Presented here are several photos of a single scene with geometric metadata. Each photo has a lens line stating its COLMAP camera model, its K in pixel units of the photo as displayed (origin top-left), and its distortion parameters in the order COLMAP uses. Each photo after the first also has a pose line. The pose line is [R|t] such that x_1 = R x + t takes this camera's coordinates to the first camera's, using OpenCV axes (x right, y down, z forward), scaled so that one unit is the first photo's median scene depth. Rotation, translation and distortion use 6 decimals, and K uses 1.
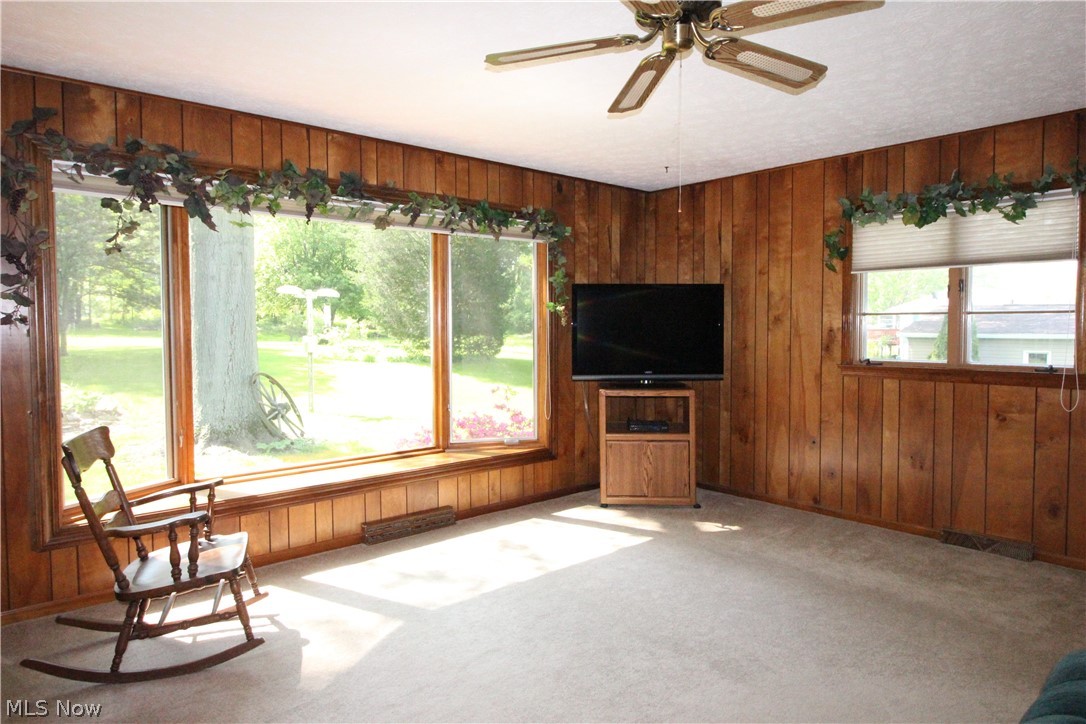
lens RADIAL K [[674.5, 0, 543.0], [0, 674.5, 362.0], [0, 0, 1]] dist [0.002535, 0.000415]
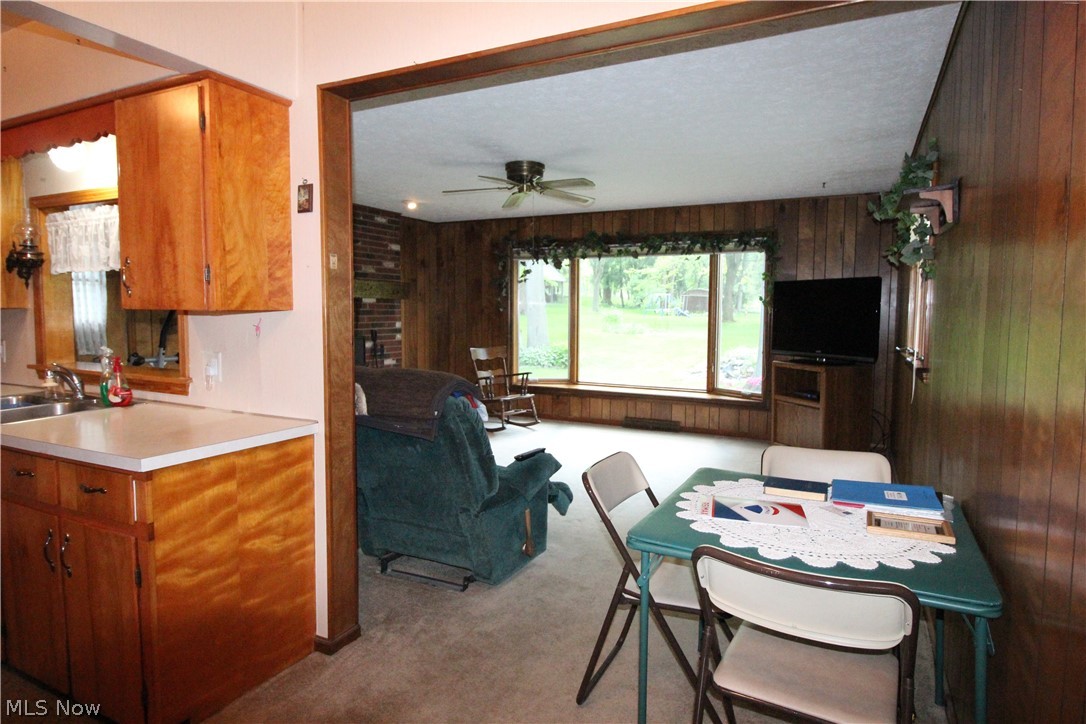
lens RADIAL K [[632.6, 0, 543.0], [0, 632.6, 362.0], [0, 0, 1]] dist [-0.000079, -0.000040]
pose [[0.365709, 0.082898, -0.927030, 1.073517], [-0.056670, 0.996161, 0.066724, -0.014955], [0.929002, 0.028133, 0.369003, 0.112327]]
